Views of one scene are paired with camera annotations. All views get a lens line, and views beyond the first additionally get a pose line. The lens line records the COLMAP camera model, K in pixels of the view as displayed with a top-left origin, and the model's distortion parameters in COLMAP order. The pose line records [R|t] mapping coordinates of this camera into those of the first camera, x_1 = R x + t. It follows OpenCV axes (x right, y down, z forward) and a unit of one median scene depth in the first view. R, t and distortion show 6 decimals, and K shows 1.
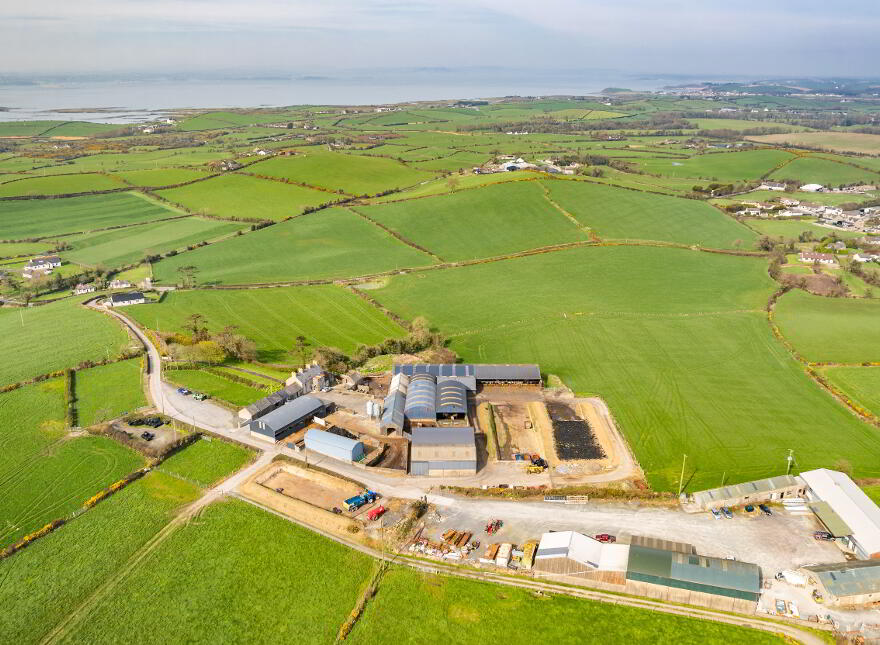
lens RADIAL K [[779.1, 0, 440.0], [0, 779.1, 322.5], [0, 0, 1]] dist [-0.005401, -0.017805]
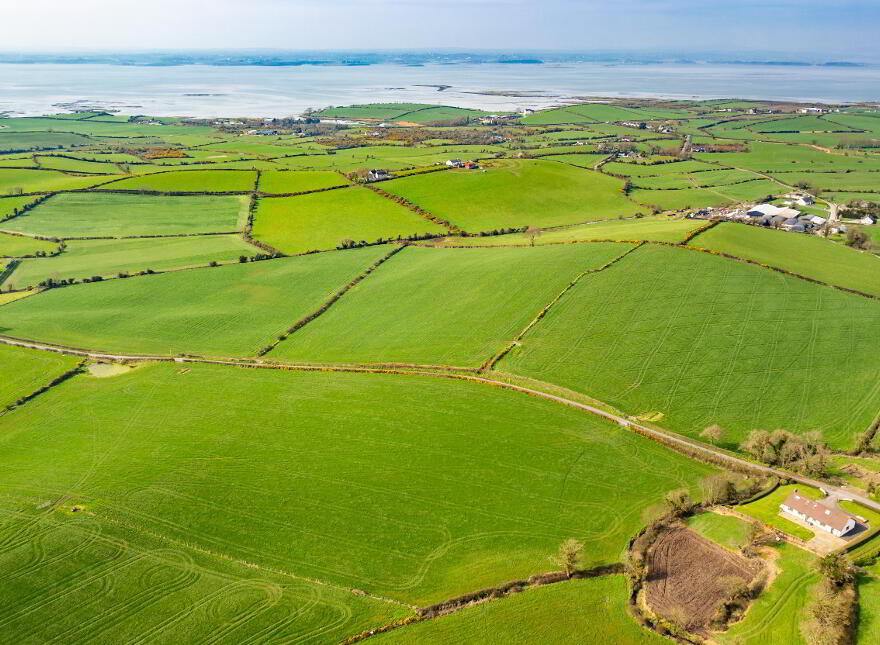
lens RADIAL K [[779.1, 0, 440.0], [0, 779.1, 322.5], [0, 0, 1]] dist [-0.005401, -0.017805]
pose [[0.796115, 0.206397, -0.568860, 0.396571], [-0.194306, 0.977447, 0.082714, -0.151175], [0.573103, 0.044683, 0.818265, 0.384386]]
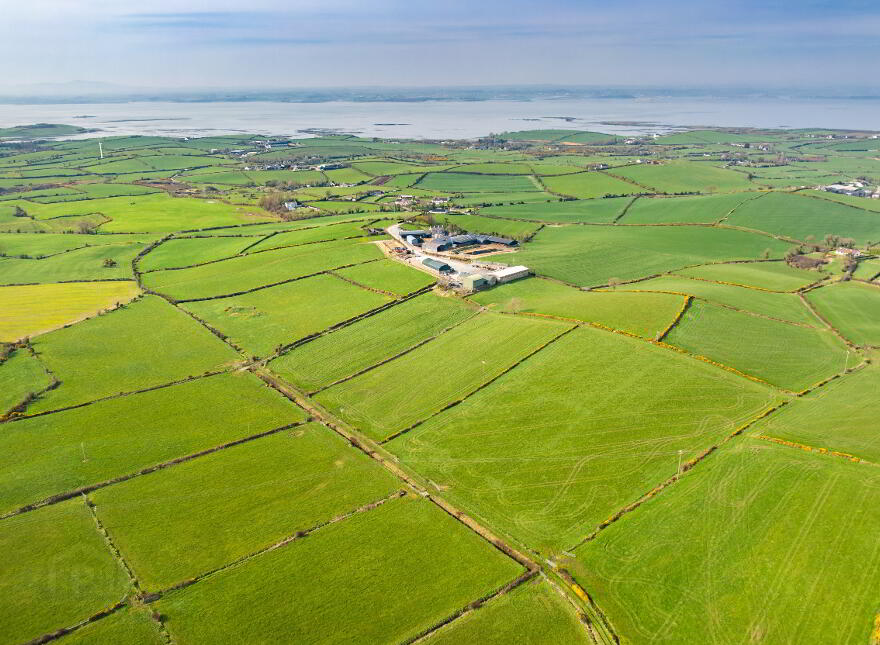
lens RADIAL K [[779.1, 0, 440.0], [0, 779.1, 322.5], [0, 0, 1]] dist [-0.005401, -0.017805]
pose [[0.738395, 0.199962, -0.644040, 0.650306], [-0.211494, 0.975511, 0.060399, 0.085605], [0.640346, 0.091612, 0.762604, -0.406992]]
